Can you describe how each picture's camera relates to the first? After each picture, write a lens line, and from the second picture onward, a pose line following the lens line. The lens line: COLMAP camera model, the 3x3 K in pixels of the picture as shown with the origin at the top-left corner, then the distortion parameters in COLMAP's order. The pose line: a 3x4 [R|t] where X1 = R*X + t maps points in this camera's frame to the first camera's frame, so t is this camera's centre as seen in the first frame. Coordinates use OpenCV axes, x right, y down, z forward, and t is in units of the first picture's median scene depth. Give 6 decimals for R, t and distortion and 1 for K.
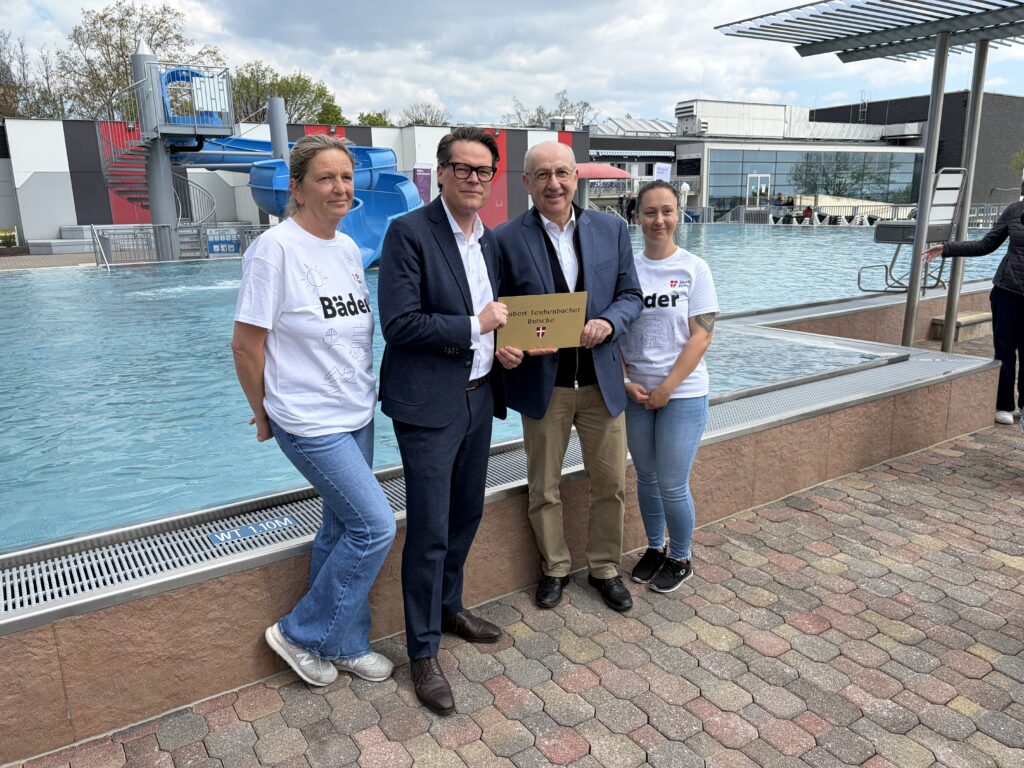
lens RADIAL K [[783.0, 0, 512.0], [0, 783.0, 384.0], [0, 0, 1]] dist [0.005338, -0.001902]
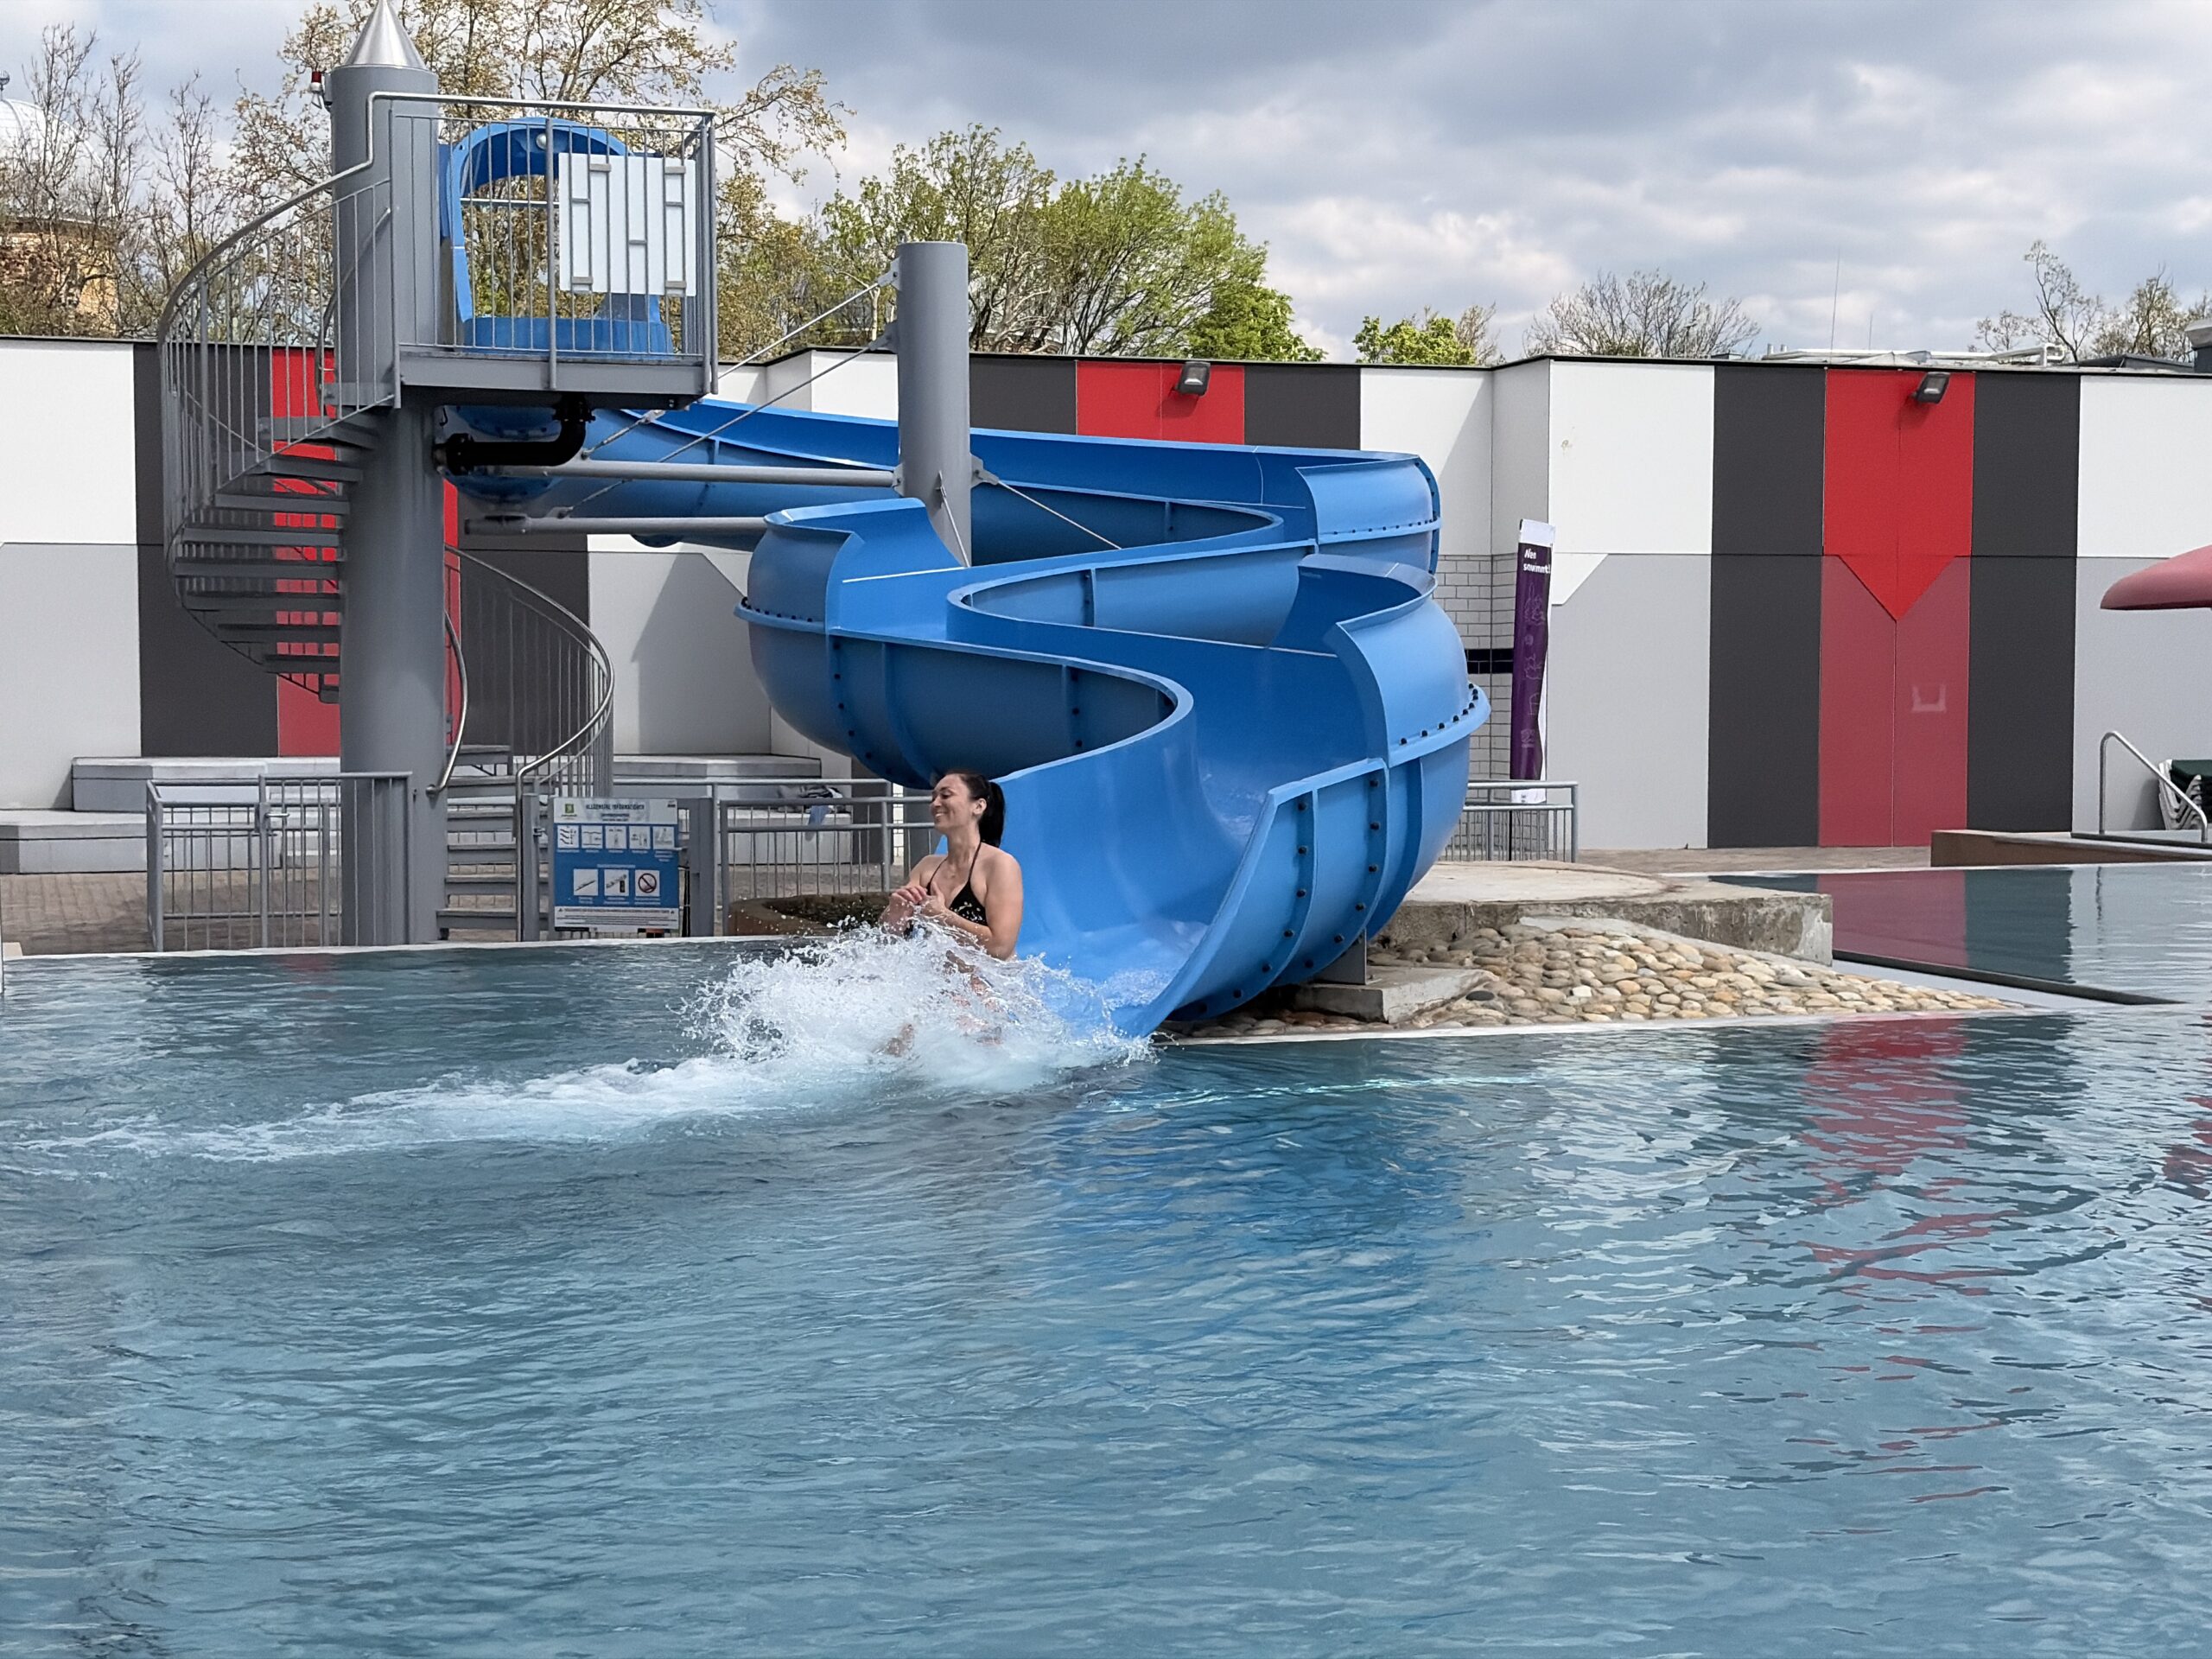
lens RADIAL K [[3365.8, 0, 1106.0], [0, 3365.8, 829.5], [0, 0, 1]] dist [0.083101, -0.014759]
pose [[0.965597, 0.031177, -0.258168, 0.009766], [-0.077847, 0.981914, -0.172585, -0.027202], [0.248118, 0.186745, 0.950560, 0.097668]]
